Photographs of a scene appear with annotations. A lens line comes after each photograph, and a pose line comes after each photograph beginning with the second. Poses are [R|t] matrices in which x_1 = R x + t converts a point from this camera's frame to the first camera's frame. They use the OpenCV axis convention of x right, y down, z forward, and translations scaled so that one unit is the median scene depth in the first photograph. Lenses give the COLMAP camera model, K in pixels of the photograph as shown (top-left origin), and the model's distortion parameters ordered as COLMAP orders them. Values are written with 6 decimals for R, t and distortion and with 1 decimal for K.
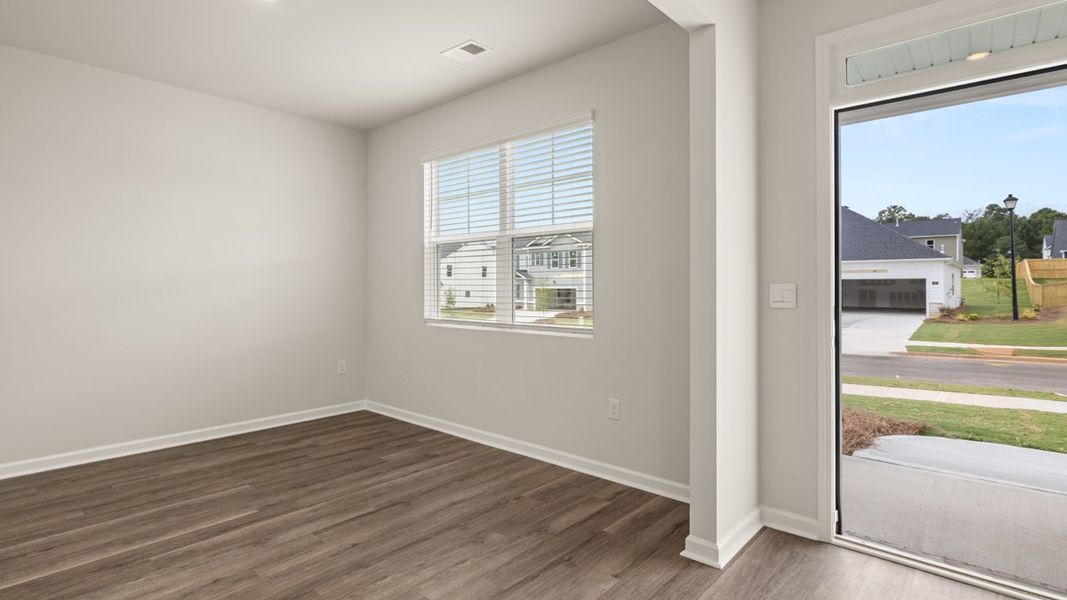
lens RADIAL K [[522.8, 0, 528.9], [0, 522.8, 293.7], [0, 0, 1]] dist [-0.000085, -0.000126]
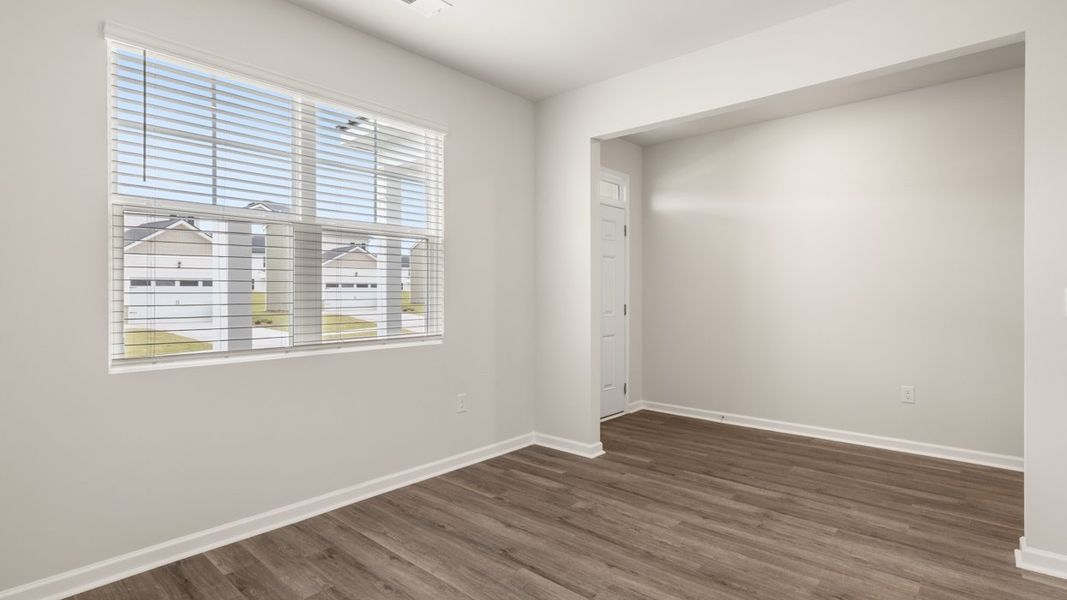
lens RADIAL K [[522.8, 0, 528.9], [0, 522.8, 293.7], [0, 0, 1]] dist [-0.000085, -0.000126]
pose [[0.000483, 0.000131, 1.000000, -1.043990], [0.012530, 0.999921, -0.000137, -0.011729], [-0.999921, 0.012530, 0.000481, 0.930823]]
